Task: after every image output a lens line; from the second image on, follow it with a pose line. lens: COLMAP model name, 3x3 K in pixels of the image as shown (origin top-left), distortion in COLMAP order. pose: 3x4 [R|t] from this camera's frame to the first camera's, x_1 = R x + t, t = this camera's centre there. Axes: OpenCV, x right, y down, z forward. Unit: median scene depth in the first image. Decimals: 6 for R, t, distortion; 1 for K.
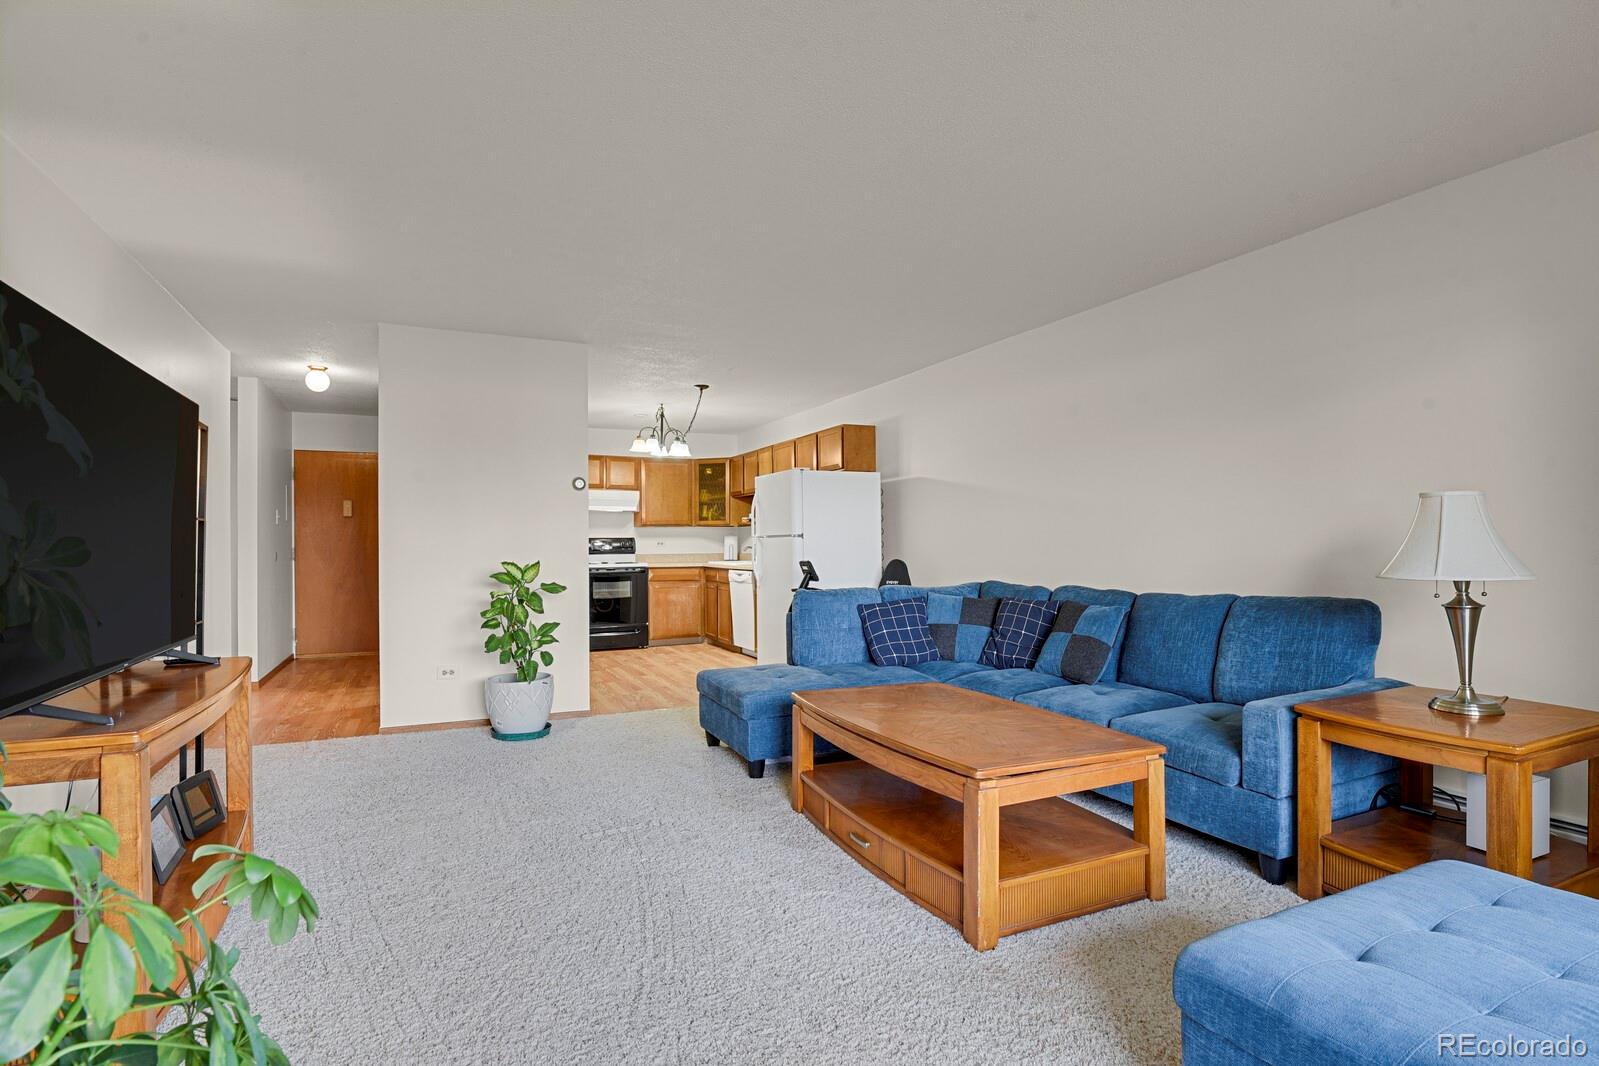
lens RADIAL K [[781.9, 0, 799.9], [0, 781.9, 539.4], [0, 0, 1]] dist [-0.025617, 0.000371]
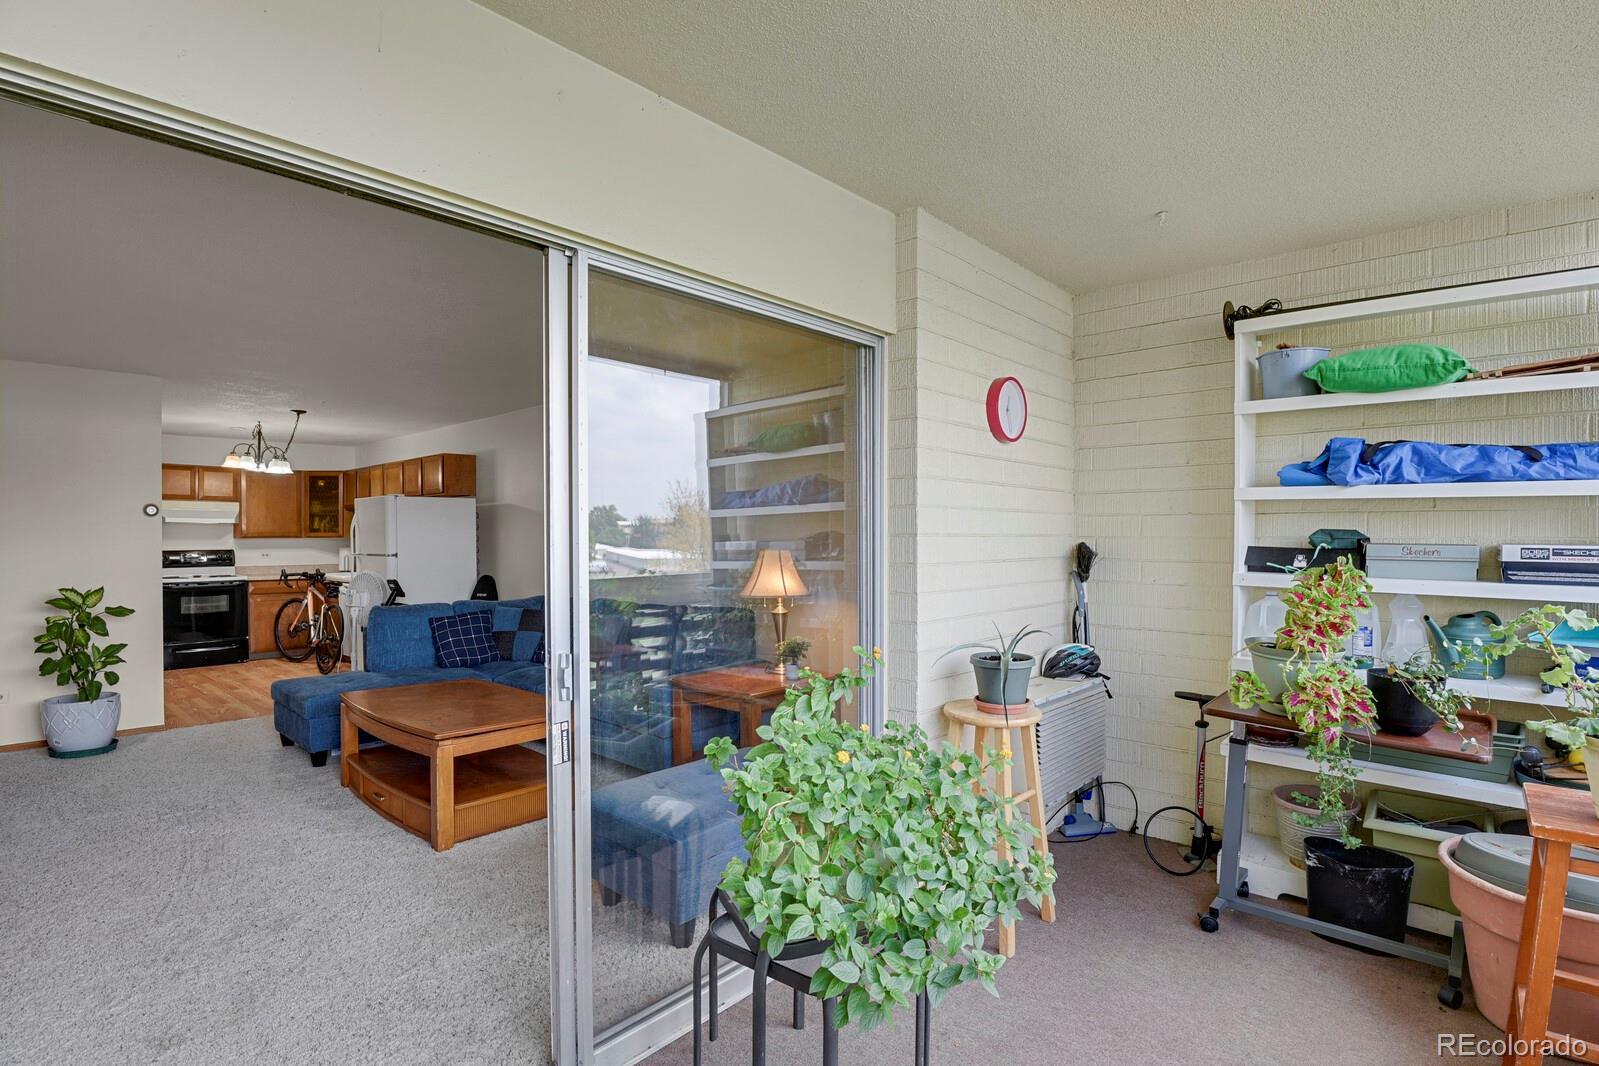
lens RADIAL K [[780.2, 0, 802.0], [0, 780.2, 539.9], [0, 0, 1]] dist [-0.029187, -0.002131]
pose [[0.921523, 0.002155, 0.388318, 0.106711], [-0.004672, 0.999974, 0.005537, -0.035034], [-0.388296, -0.006917, 0.921509, -0.242703]]
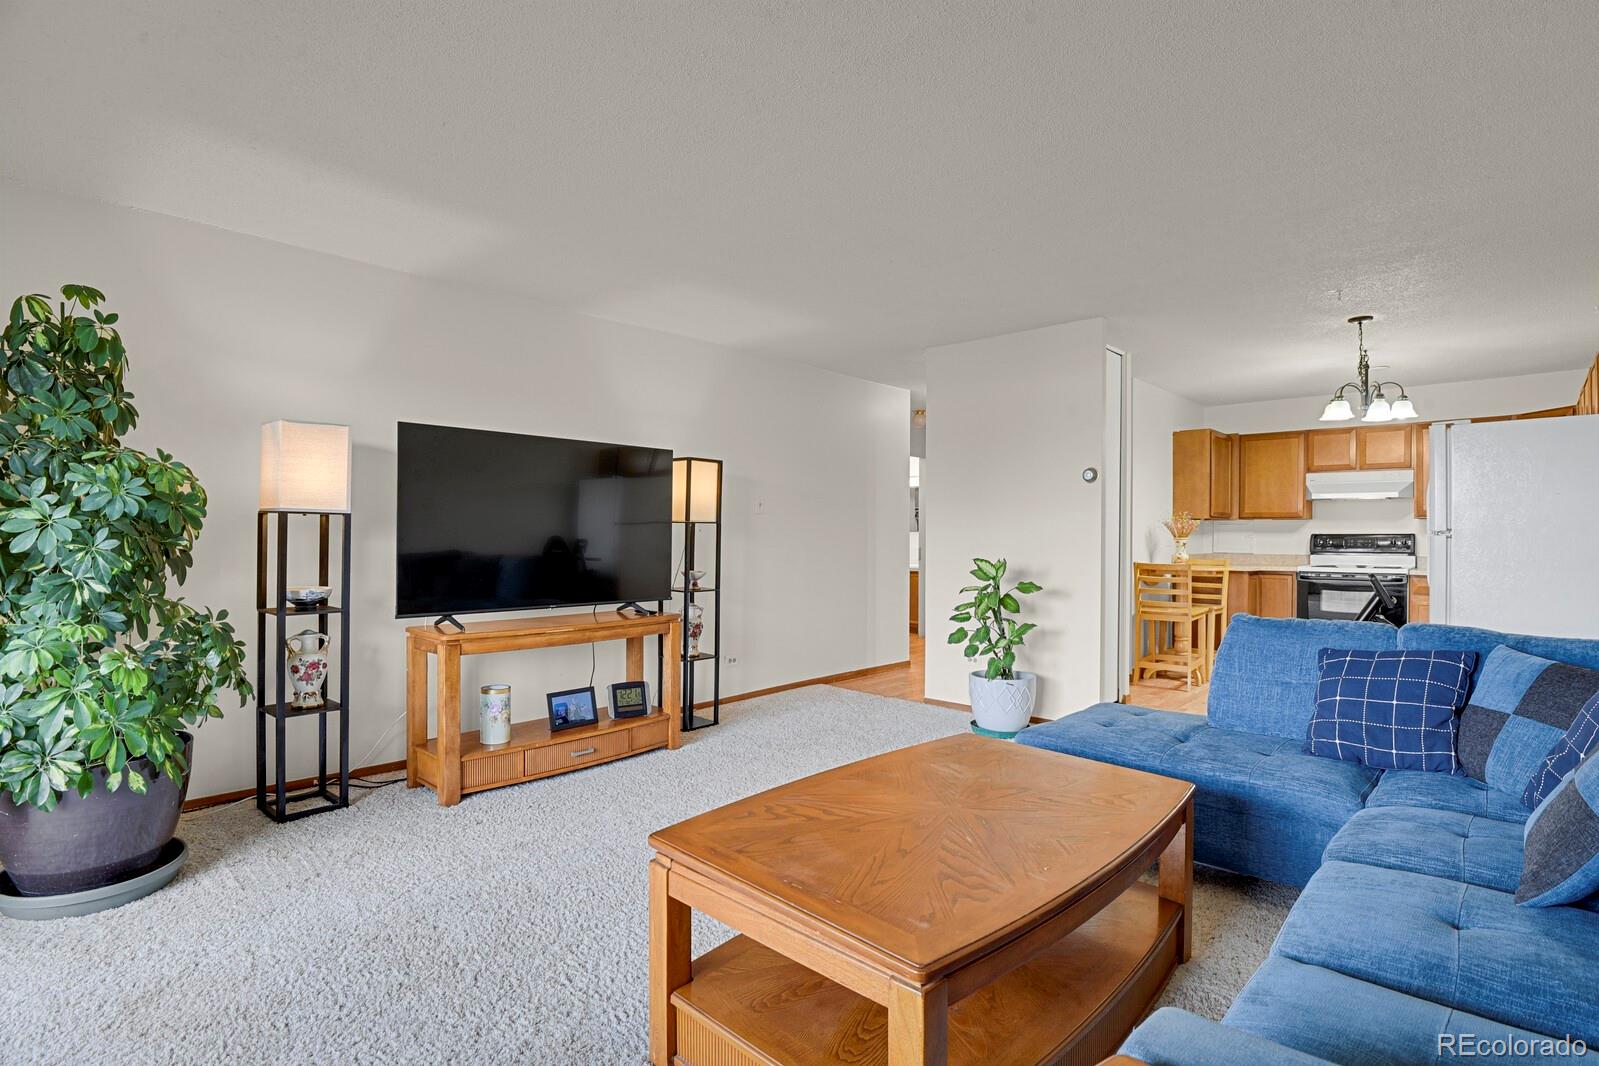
lens RADIAL K [[781.9, 0, 799.9], [0, 781.9, 539.4], [0, 0, 1]] dist [-0.025617, 0.000371]
pose [[0.368627, 0.010683, -0.929516, 0.367487], [-0.002568, 0.999942, 0.010475, -0.004588], [0.929574, -0.001475, 0.368633, 0.307237]]
